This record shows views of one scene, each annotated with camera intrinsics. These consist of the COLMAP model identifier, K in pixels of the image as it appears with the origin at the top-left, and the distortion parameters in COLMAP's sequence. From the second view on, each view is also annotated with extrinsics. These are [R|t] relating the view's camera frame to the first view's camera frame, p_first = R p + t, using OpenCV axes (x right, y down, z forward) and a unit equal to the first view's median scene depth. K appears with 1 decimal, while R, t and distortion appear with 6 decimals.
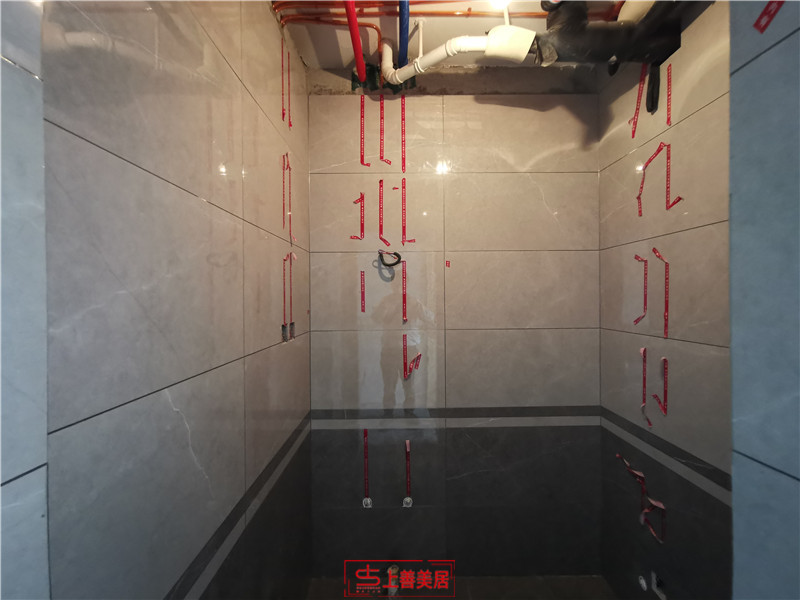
lens RADIAL K [[370.4, 0, 400.0], [0, 370.4, 299.6], [0, 0, 1]] dist [-0.006776, 0.008793]
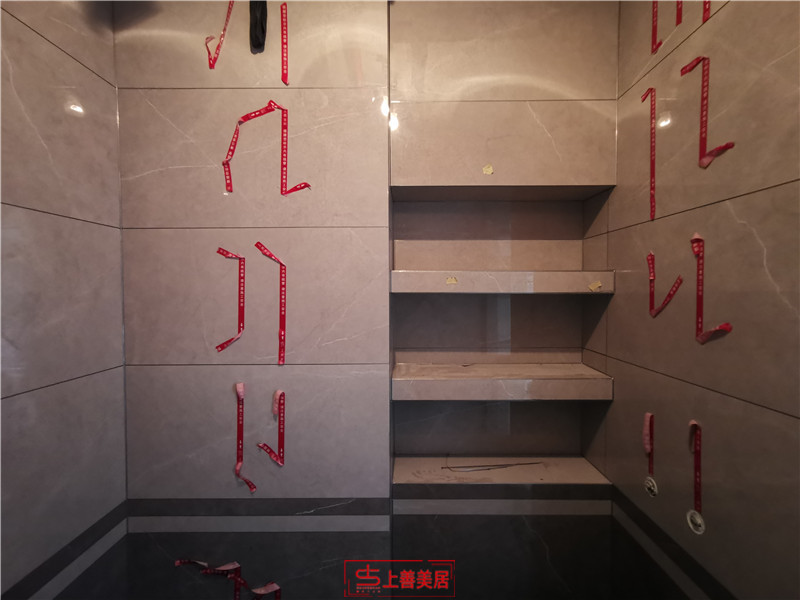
lens RADIAL K [[370.4, 0, 400.0], [0, 370.4, 298.8], [0, 0, 1]] dist [-0.006776, 0.008793]
pose [[0.007209, -0.018682, 0.999799, -0.034374], [0.009848, 0.999778, 0.018610, -0.041037], [-0.999926, 0.009712, 0.007391, 0.729719]]
